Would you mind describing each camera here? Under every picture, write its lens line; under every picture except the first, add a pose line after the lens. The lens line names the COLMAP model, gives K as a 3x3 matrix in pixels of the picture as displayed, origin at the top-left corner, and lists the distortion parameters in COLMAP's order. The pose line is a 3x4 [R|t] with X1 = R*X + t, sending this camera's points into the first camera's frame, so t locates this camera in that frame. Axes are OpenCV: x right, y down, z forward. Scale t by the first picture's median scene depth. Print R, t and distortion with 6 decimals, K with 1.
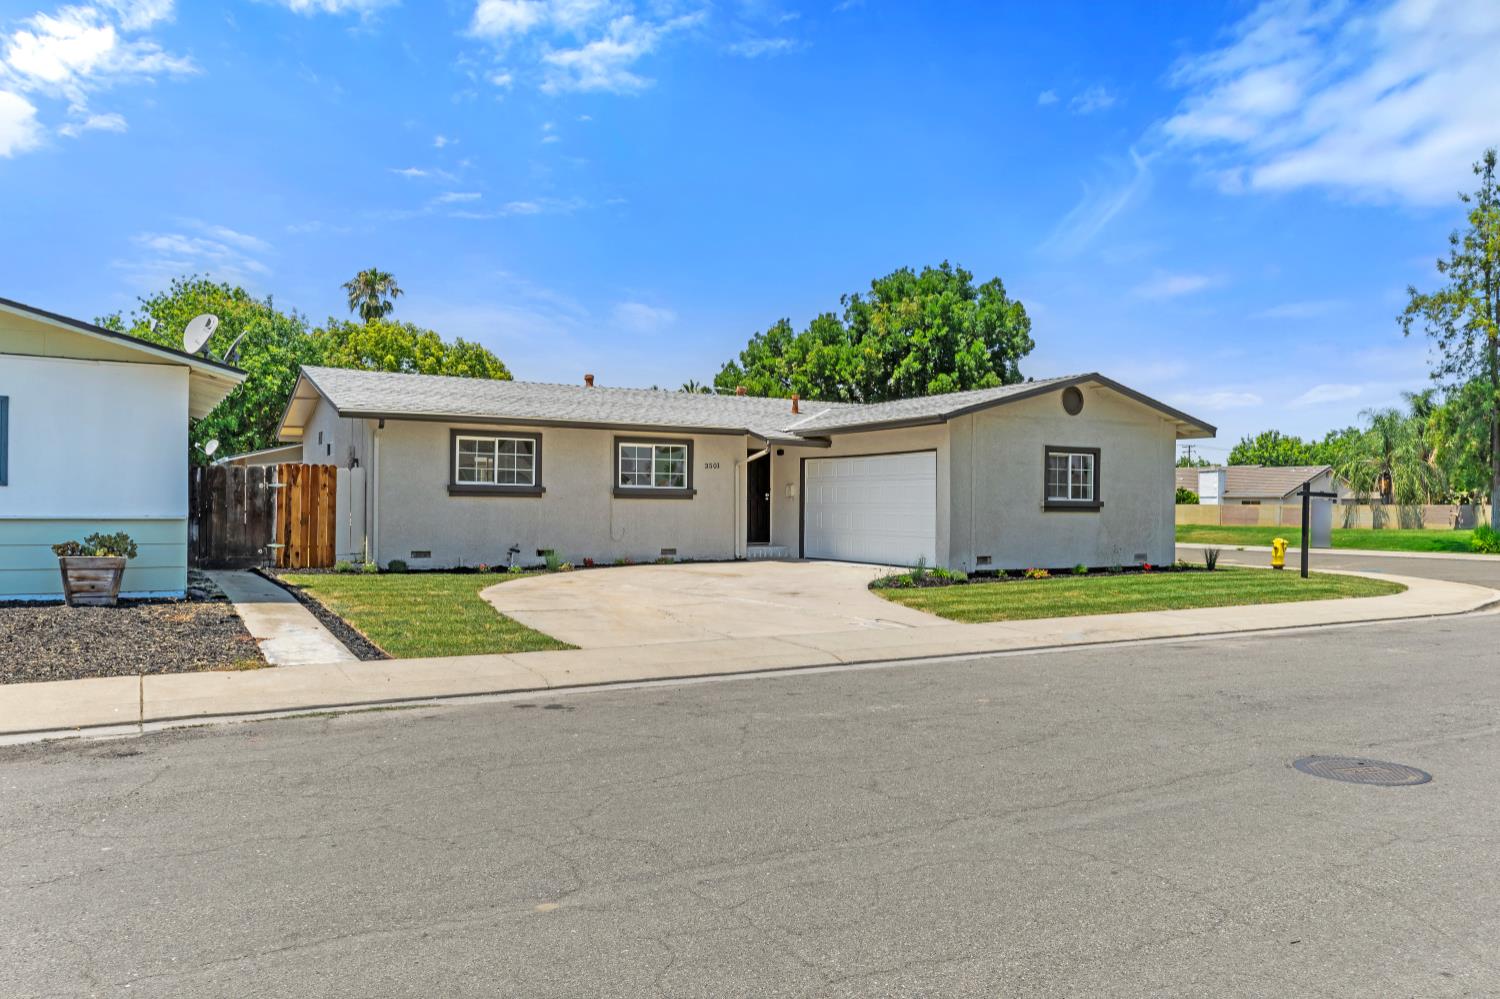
lens RADIAL K [[1101.0, 0, 750.0], [0, 1101.0, 499.5], [0, 0, 1]] dist [0.008099, 0.002108]
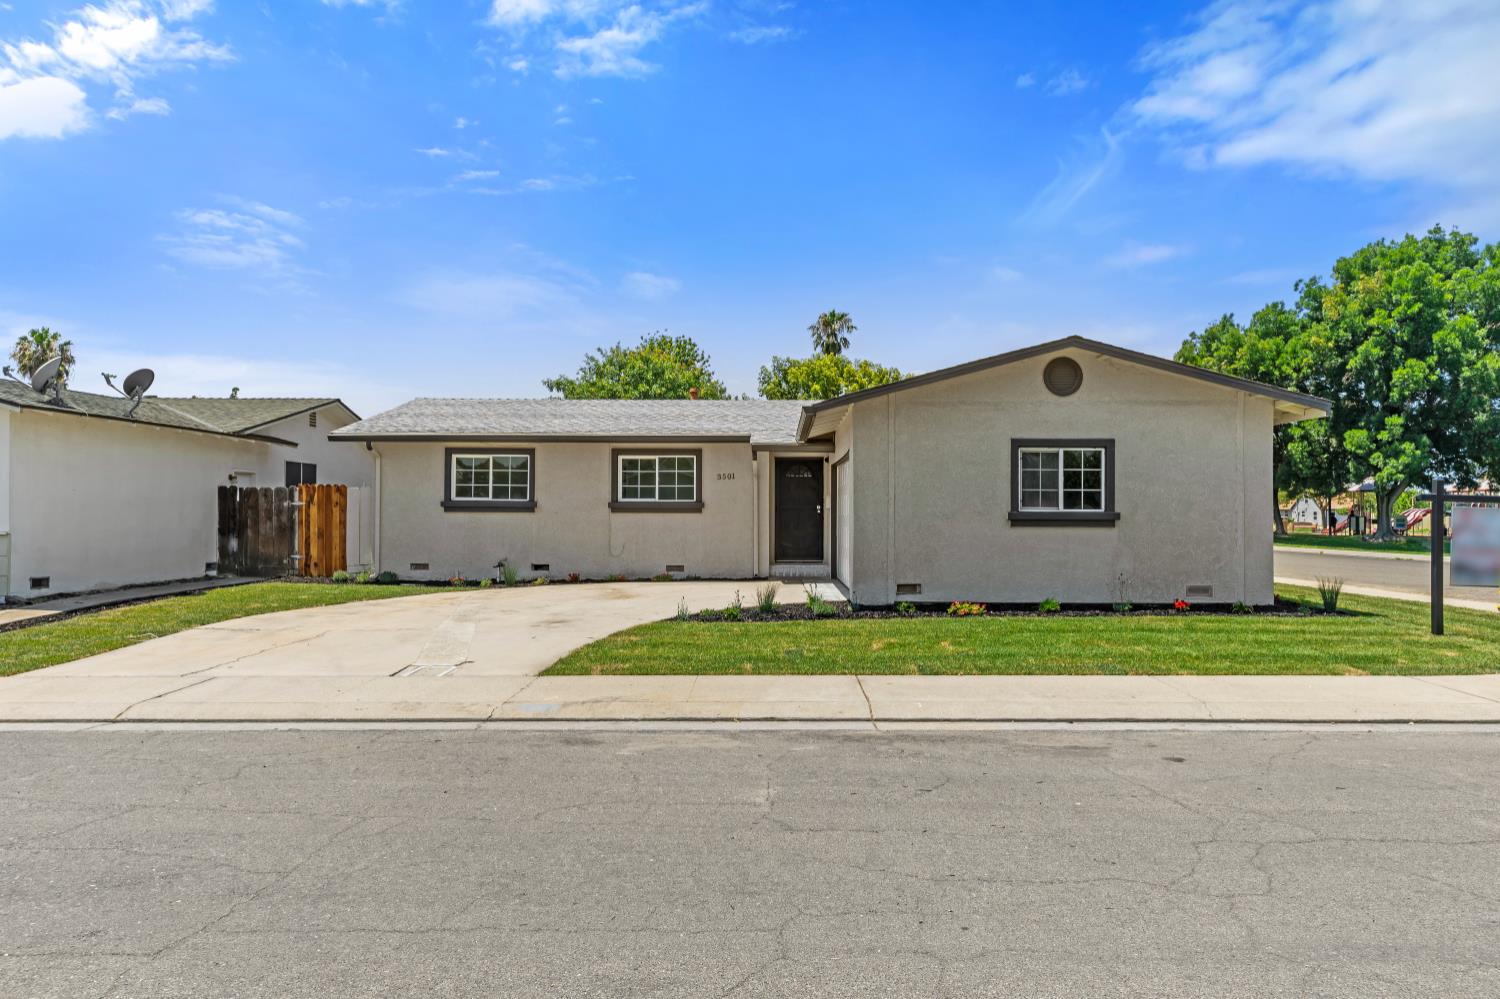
lens RADIAL K [[991.3, 0, 750.0], [0, 991.3, 499.5], [0, 0, 1]] dist [0.030517, -0.030266]
pose [[0.861528, -0.013461, -0.507531, 0.429962], [0.007255, 0.999873, -0.014205, 0.000792], [0.507658, 0.008556, 0.861516, 0.304313]]
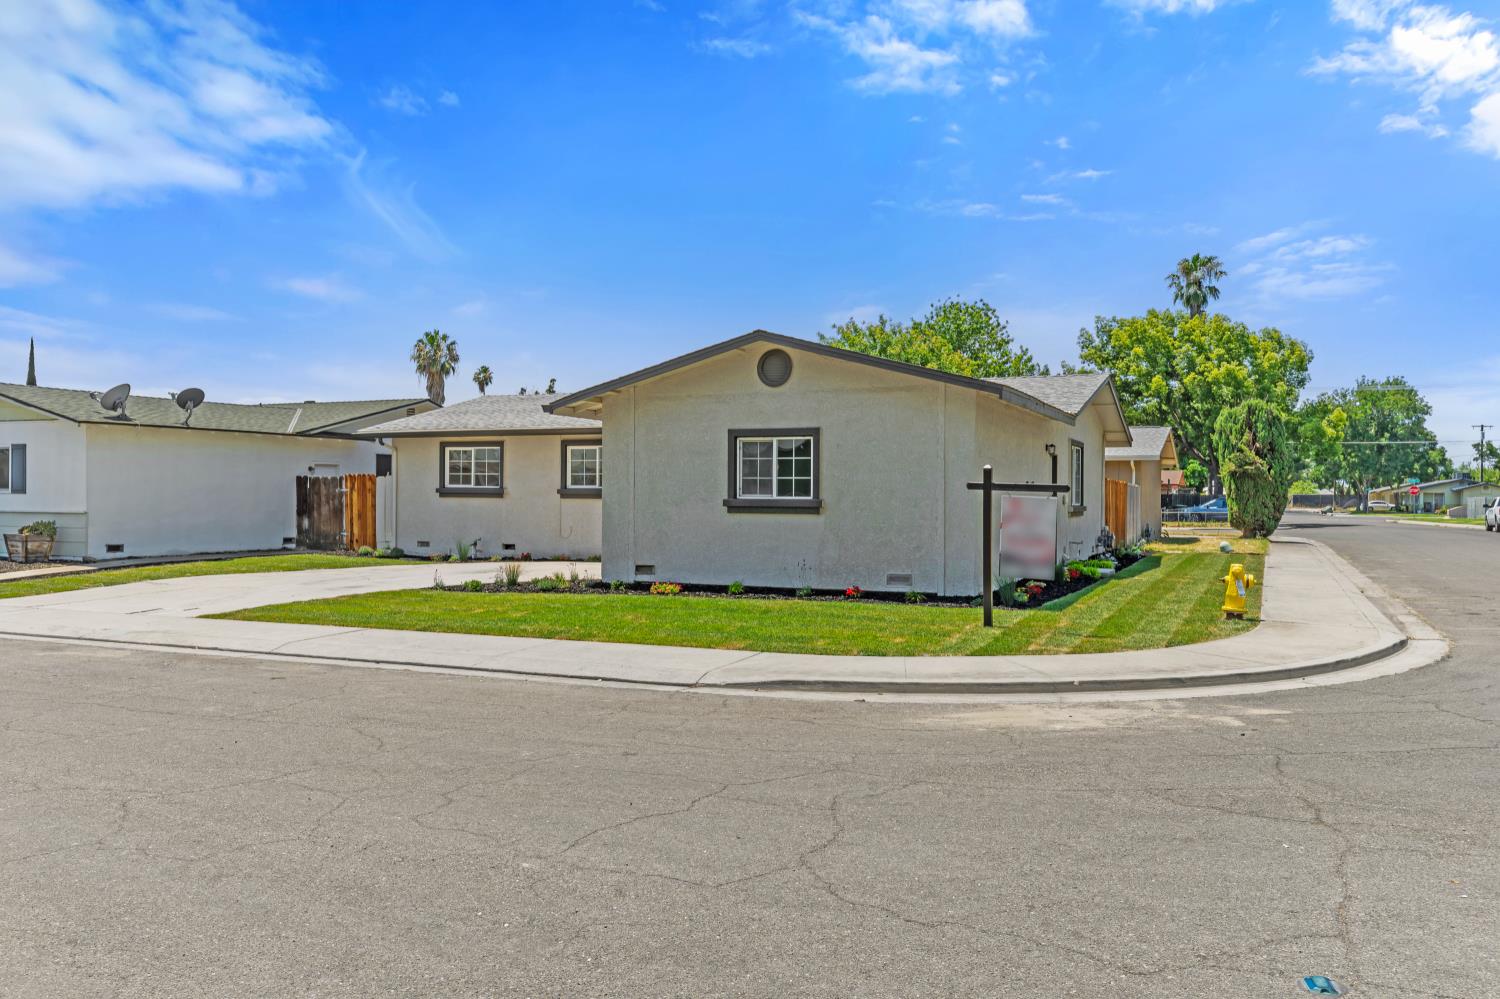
lens RADIAL K [[1120.7, 0, 750.0], [0, 1120.7, 499.5], [0, 0, 1]] dist [0.006528, -0.000516]
pose [[0.590134, -0.003174, -0.807299, 0.869206], [0.003977, 0.999992, -0.001024, 0.002042], [0.807296, -0.002606, 0.590142, 0.504459]]
